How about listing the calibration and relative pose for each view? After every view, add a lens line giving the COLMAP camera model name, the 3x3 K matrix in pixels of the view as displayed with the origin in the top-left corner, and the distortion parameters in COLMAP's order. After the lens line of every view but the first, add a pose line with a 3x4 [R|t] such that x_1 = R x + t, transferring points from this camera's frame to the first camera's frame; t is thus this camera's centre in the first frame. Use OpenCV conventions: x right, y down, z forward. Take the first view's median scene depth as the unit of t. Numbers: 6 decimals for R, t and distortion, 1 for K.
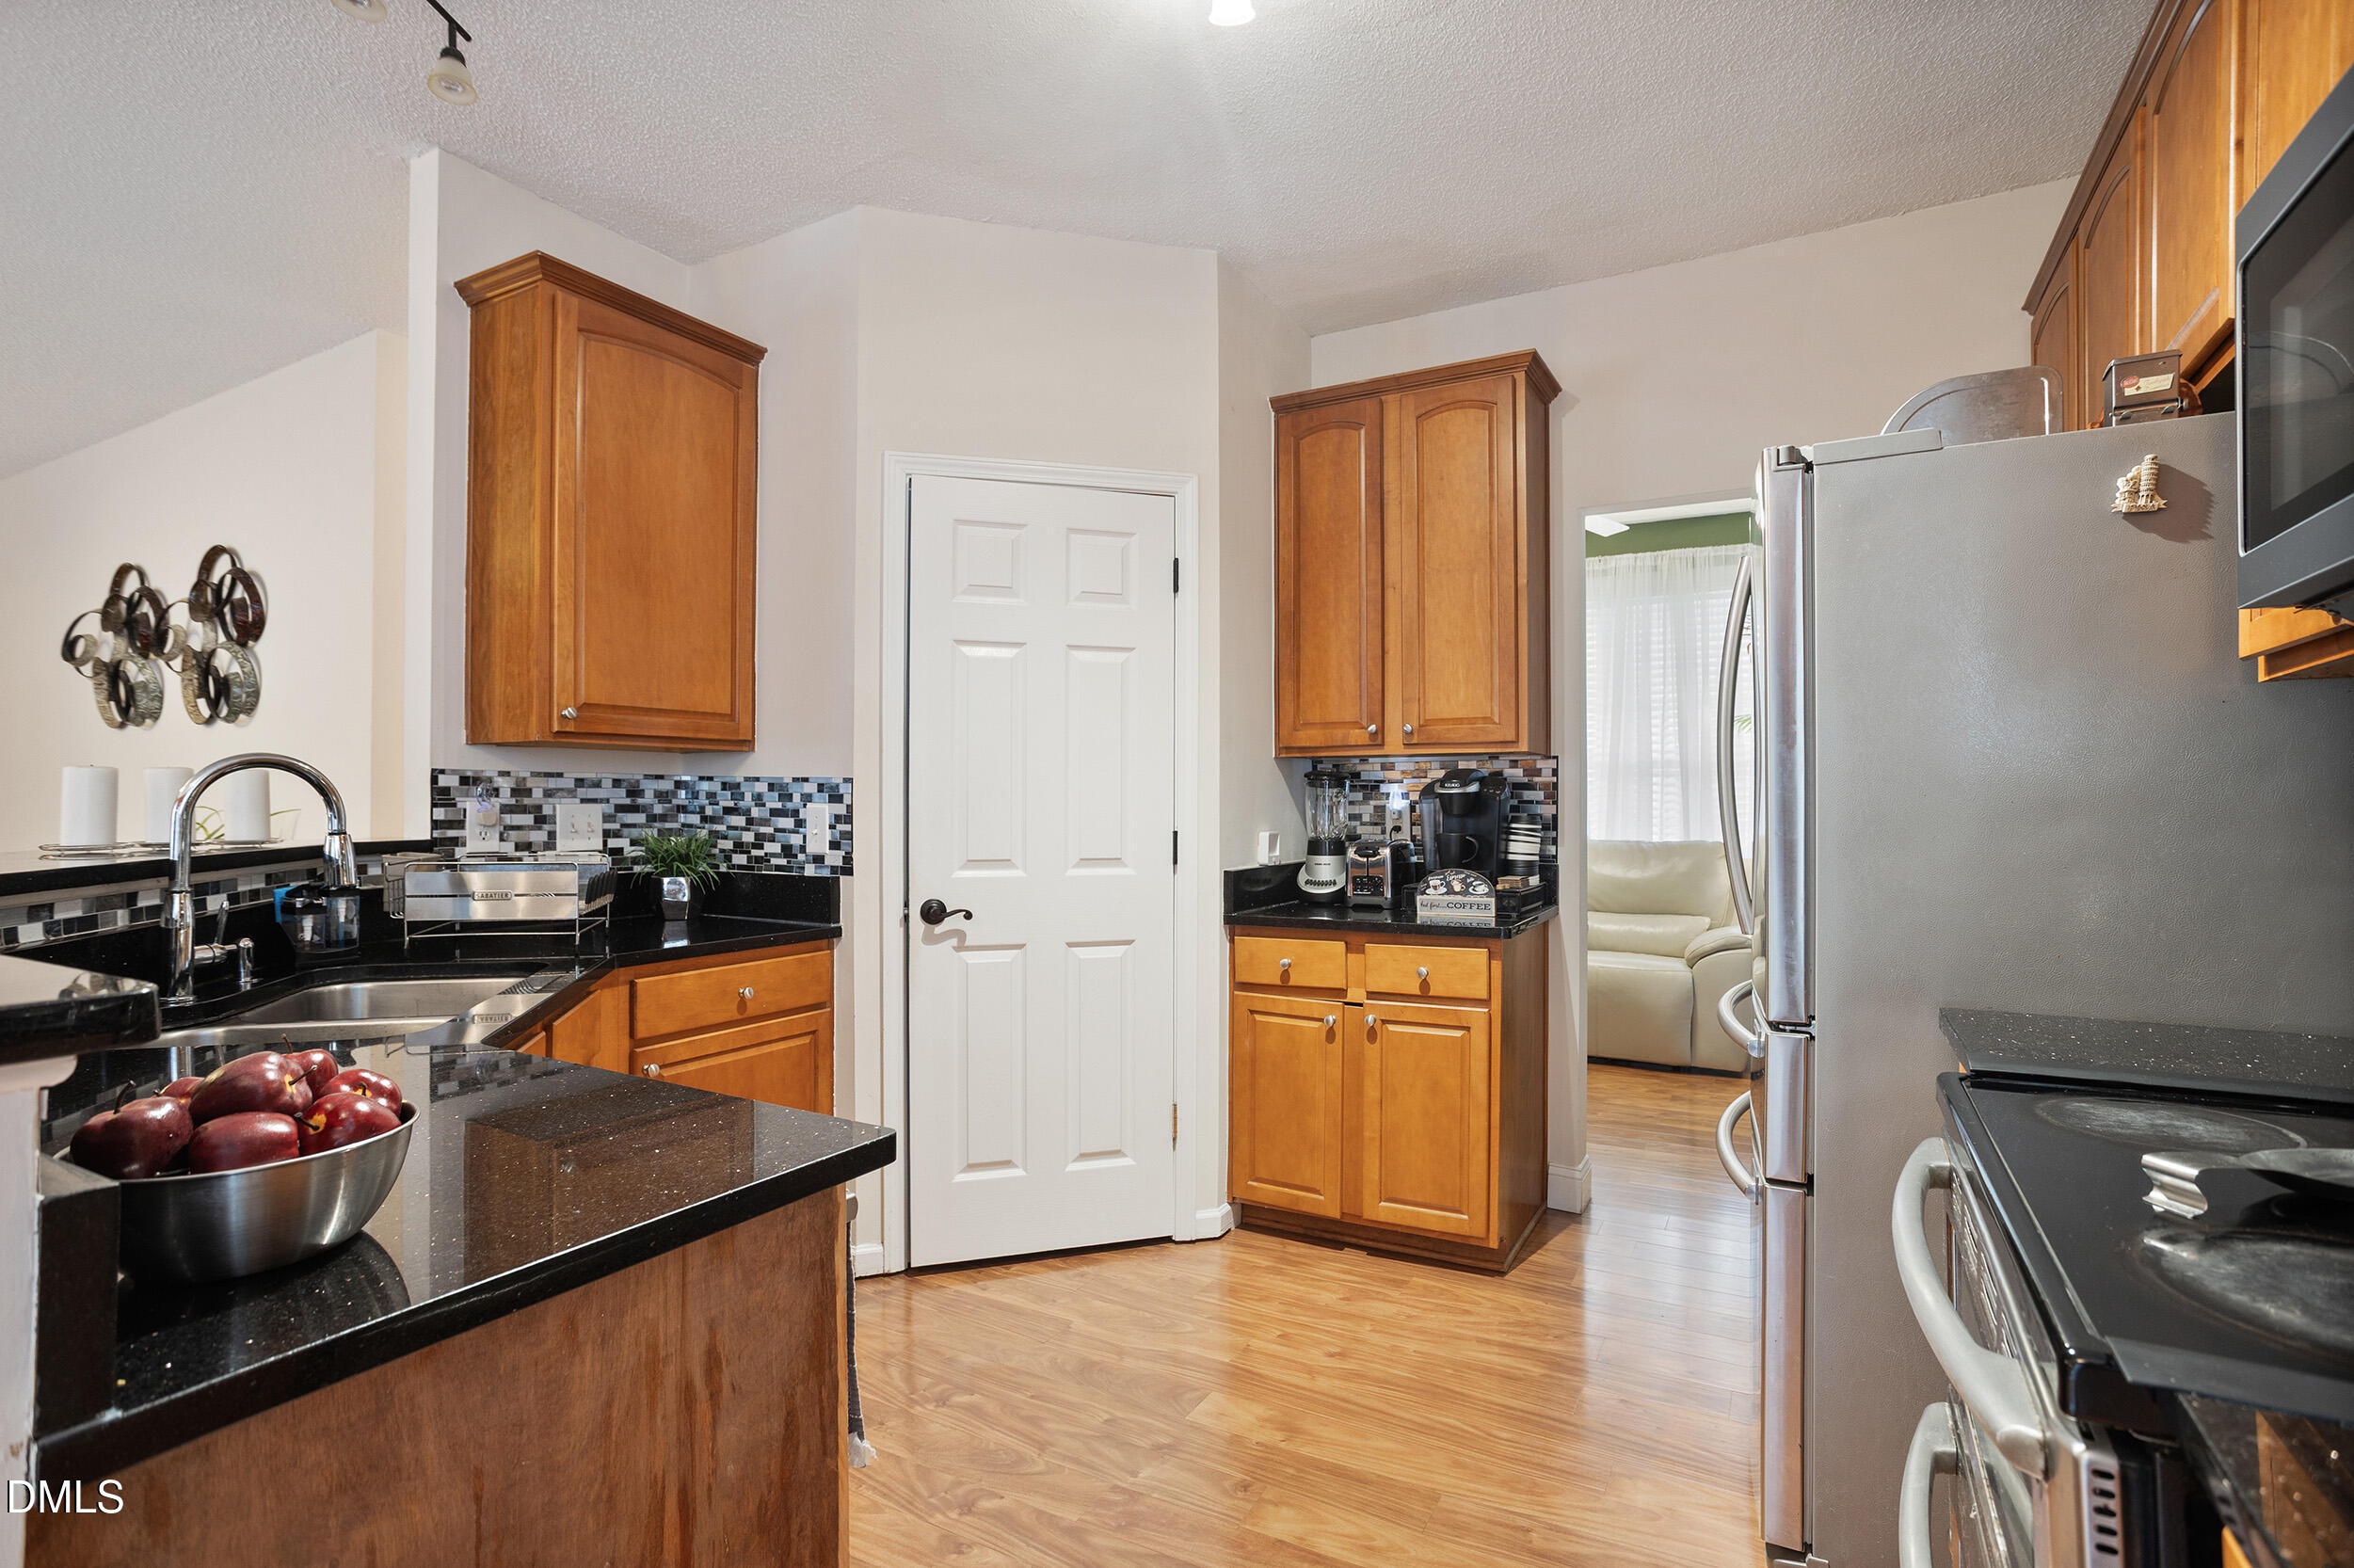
lens RADIAL K [[1154.7, 0, 1173.9], [0, 1154.7, 797.4], [0, 0, 1]] dist [0.000295, 0.000630]
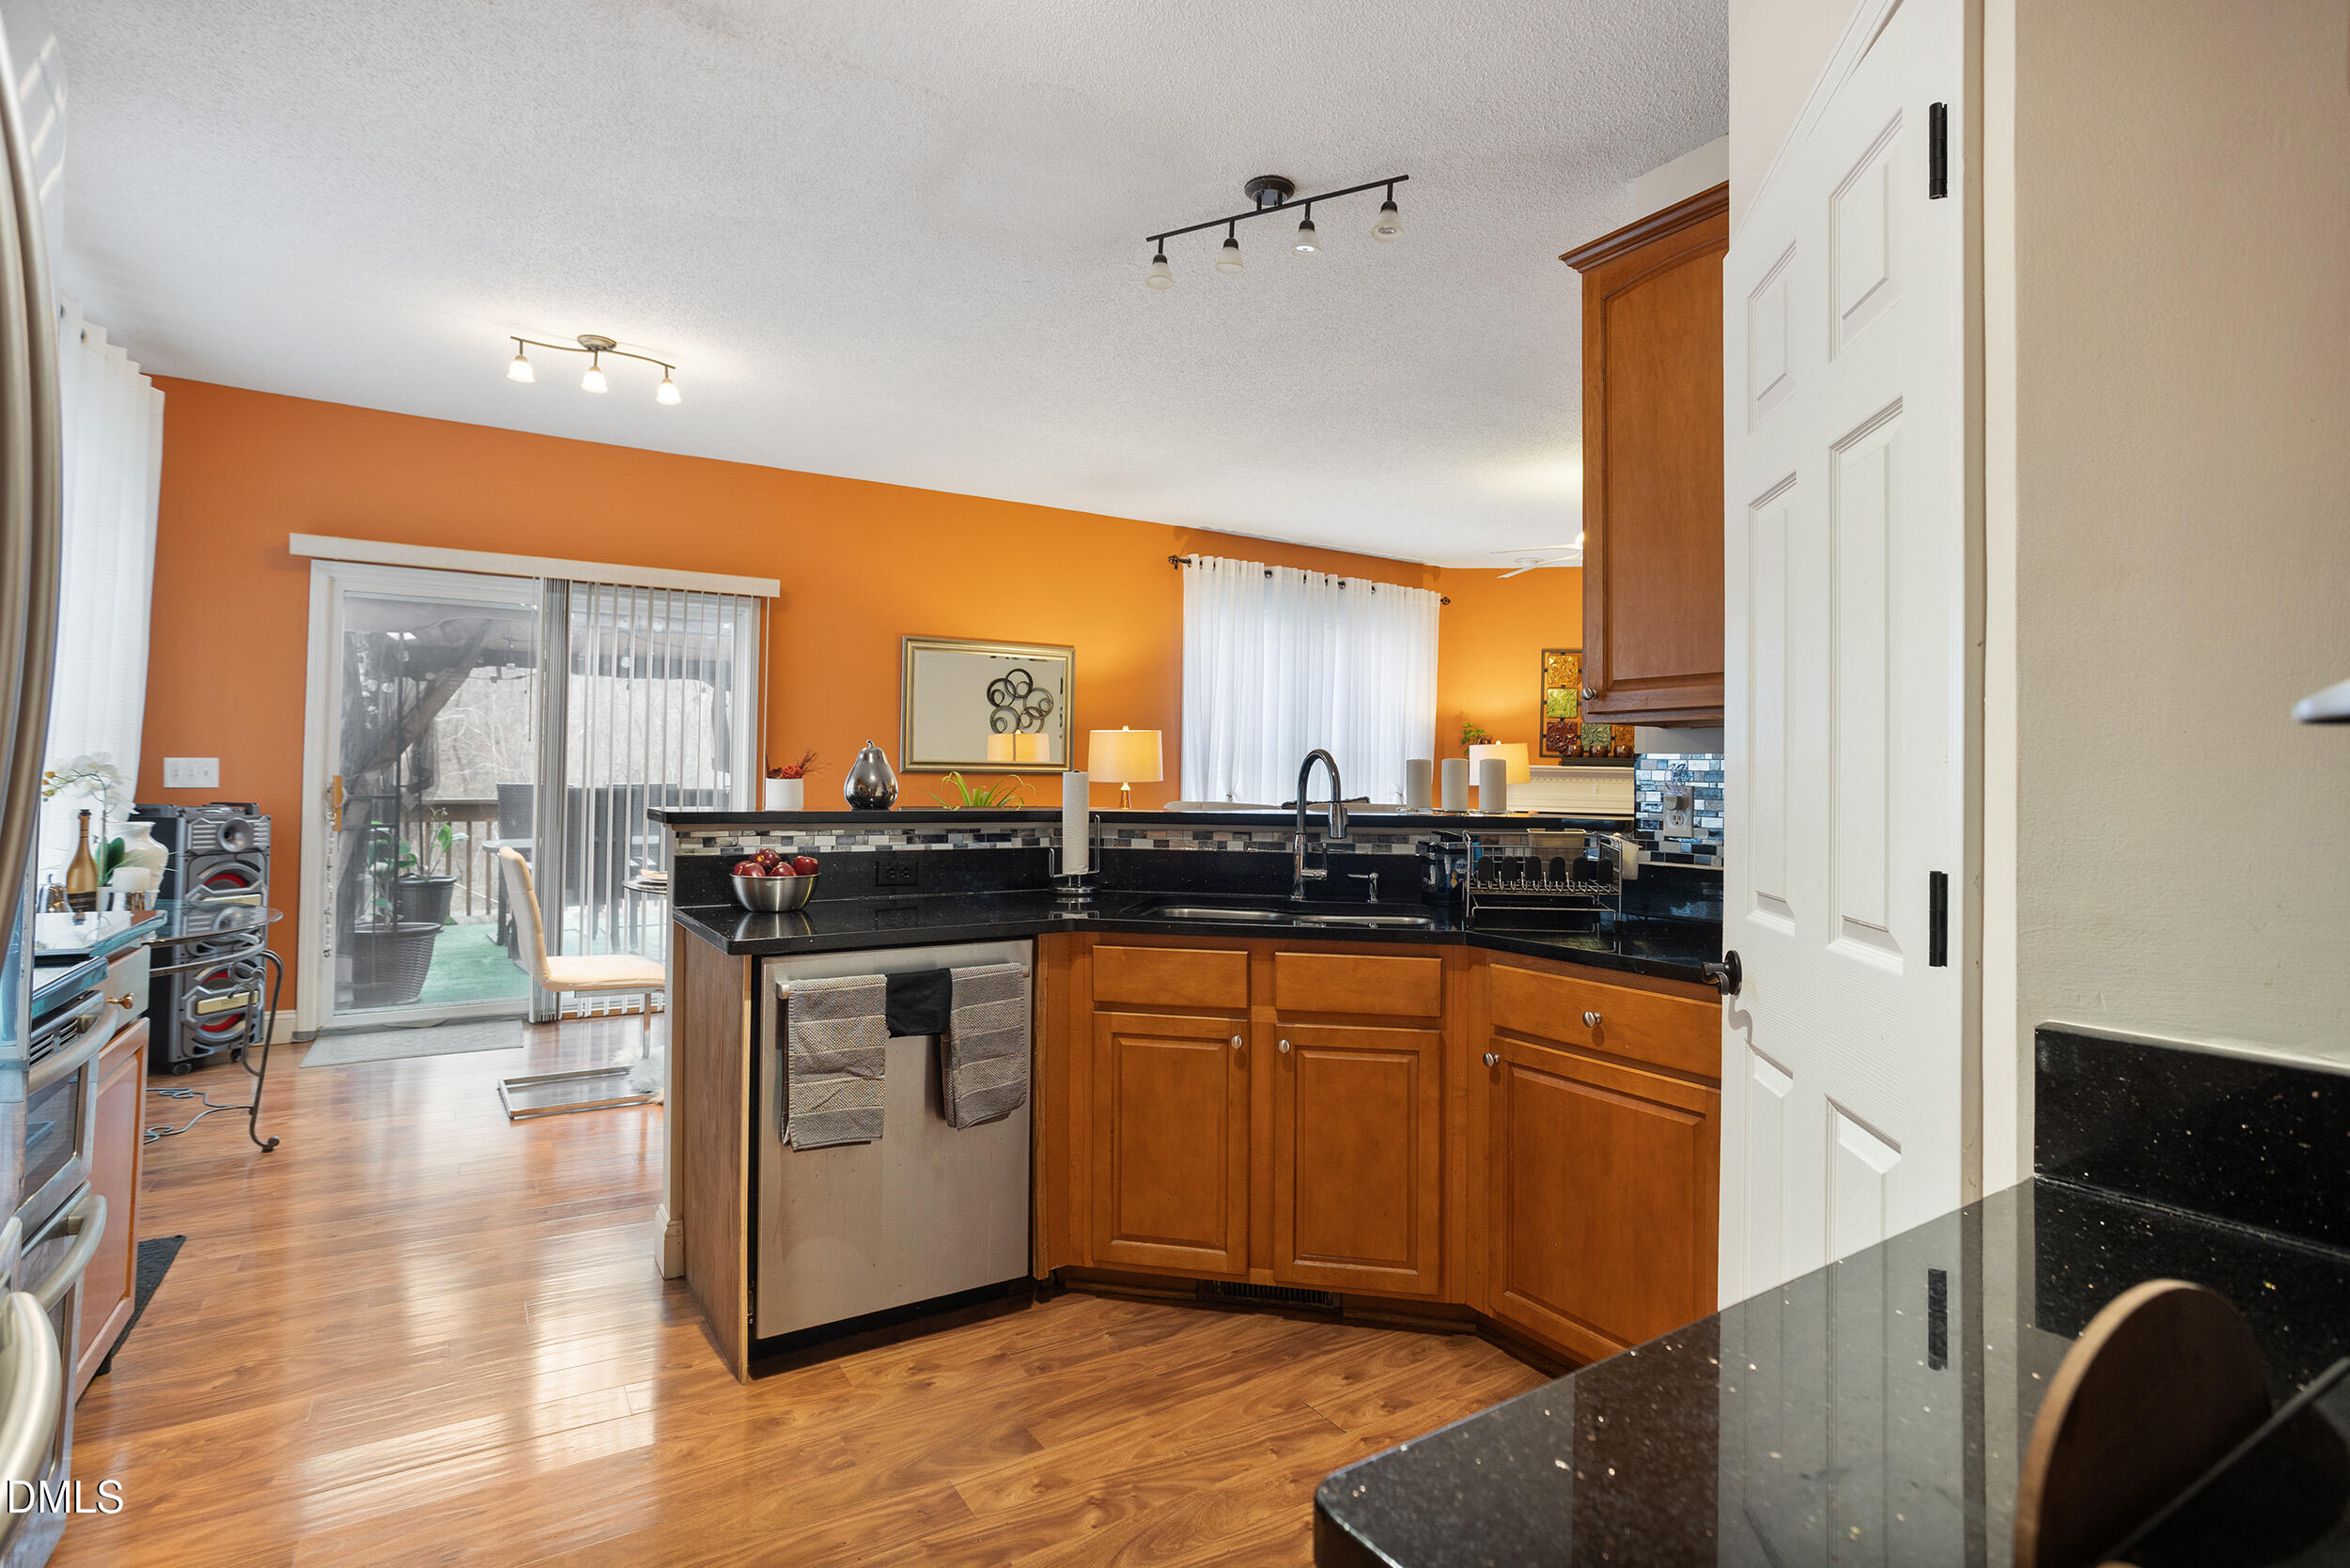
lens RADIAL K [[1152.7, 0, 1182.9], [0, 1152.7, 773.0], [0, 0, 1]] dist [0.000295, 0.000630]
pose [[-0.482960, -0.011992, -0.875560, 0.685955], [-0.003542, 0.999925, -0.011741, 0.011107], [0.875635, -0.002569, -0.482966, 1.631189]]
